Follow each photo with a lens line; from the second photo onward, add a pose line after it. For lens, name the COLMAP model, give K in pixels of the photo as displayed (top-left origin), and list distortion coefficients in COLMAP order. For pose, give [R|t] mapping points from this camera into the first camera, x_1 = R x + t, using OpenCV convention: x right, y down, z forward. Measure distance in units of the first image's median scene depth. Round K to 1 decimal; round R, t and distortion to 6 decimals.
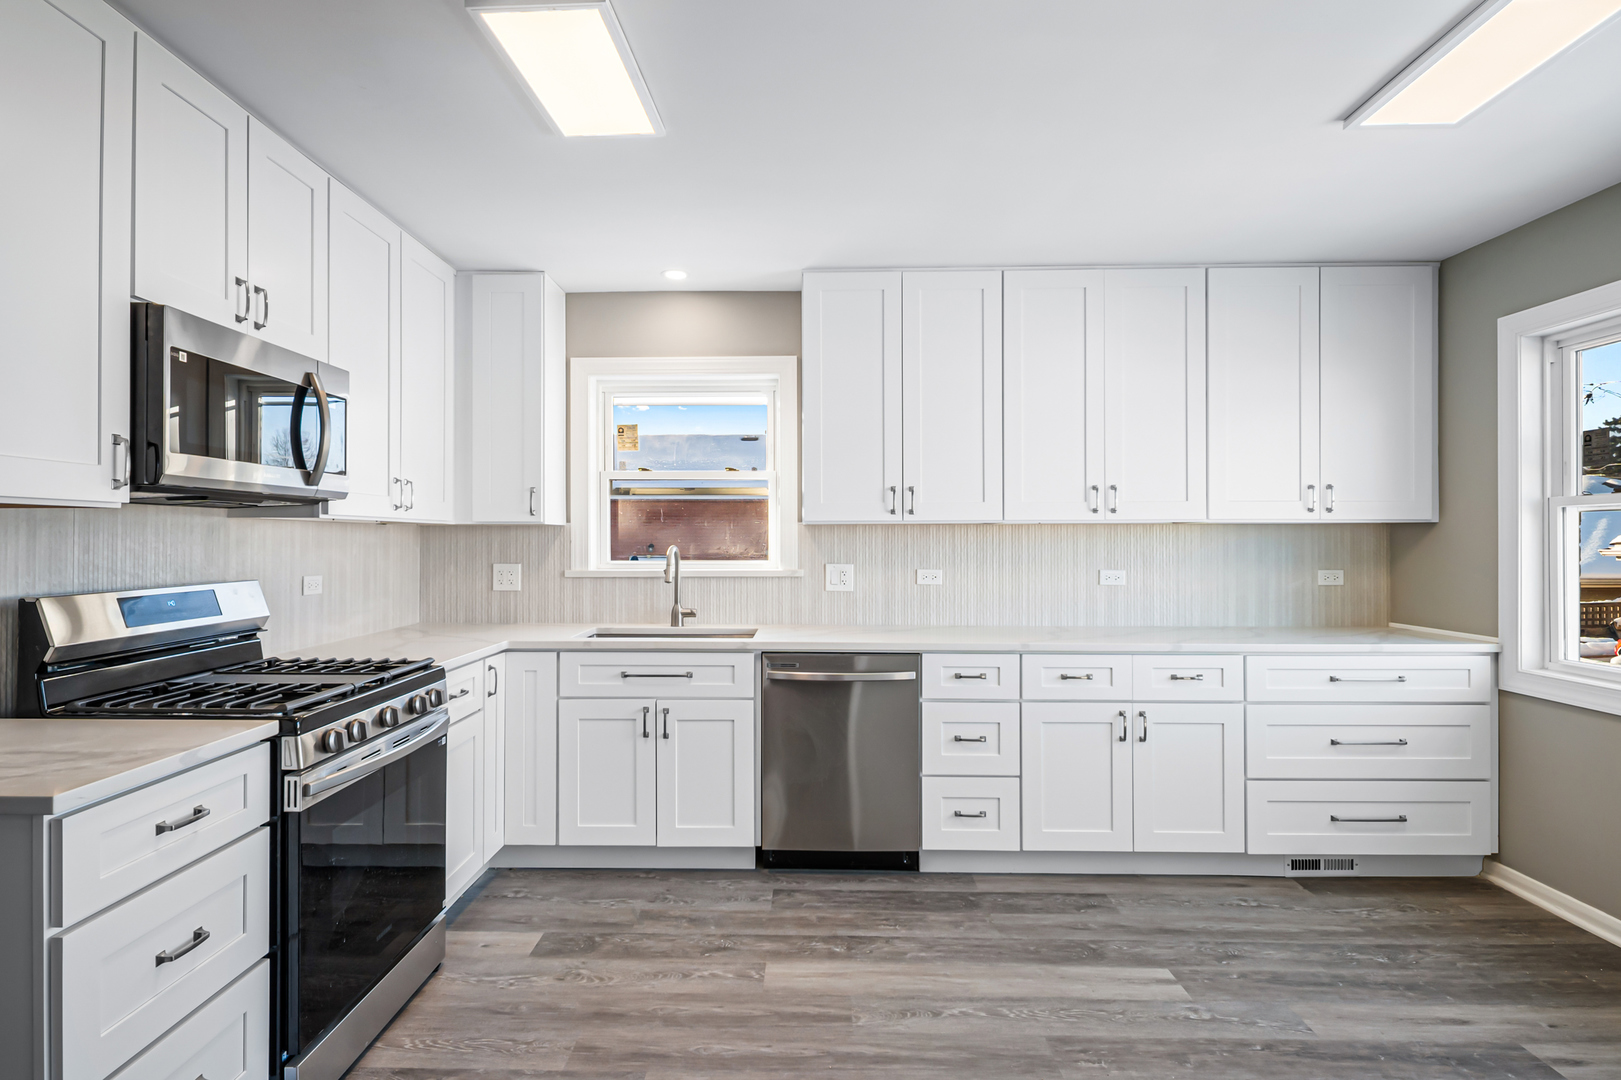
lens RADIAL K [[858.2, 0, 811.3], [0, 858.2, 534.2], [0, 0, 1]] dist [0.019504, -0.016630]
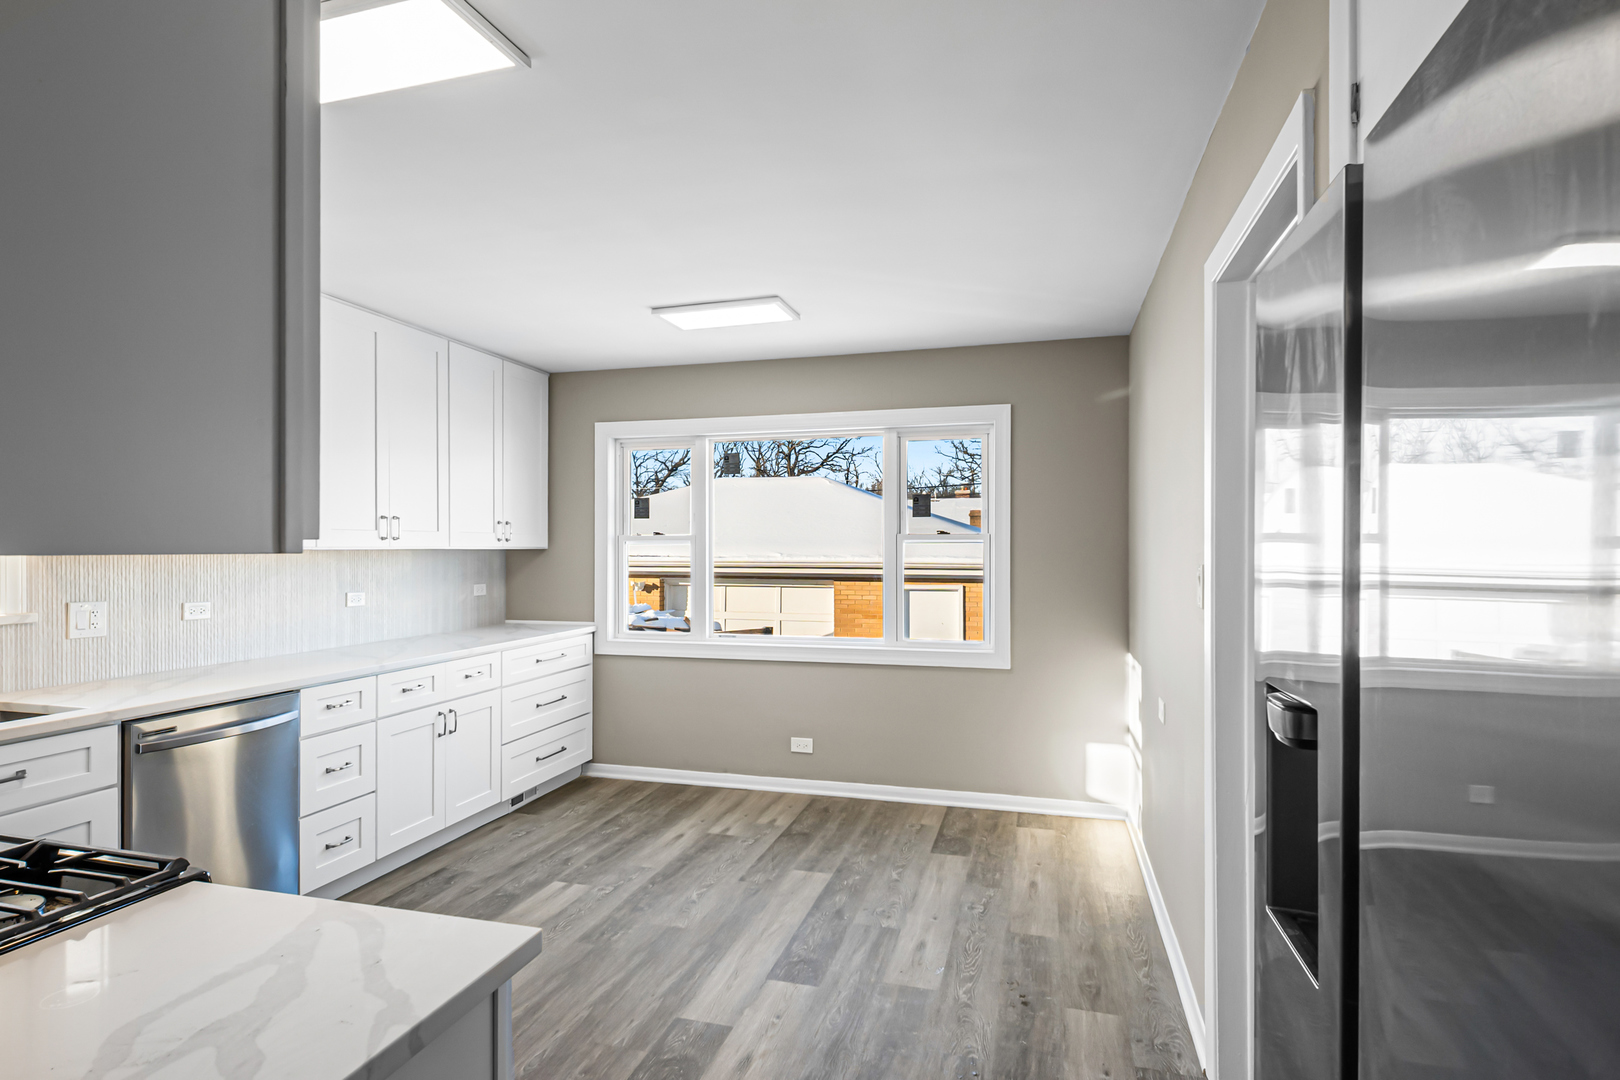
lens RADIAL K [[840.6, 0, 810.4], [0, 840.6, 542.2], [0, 0, 1]] dist [-0.002982, -0.001556]
pose [[0.249484, 0.008490, 0.968342, -0.626946], [-0.007523, 0.999948, -0.006828, -0.021378], [-0.968350, -0.005582, 0.249535, 0.226060]]
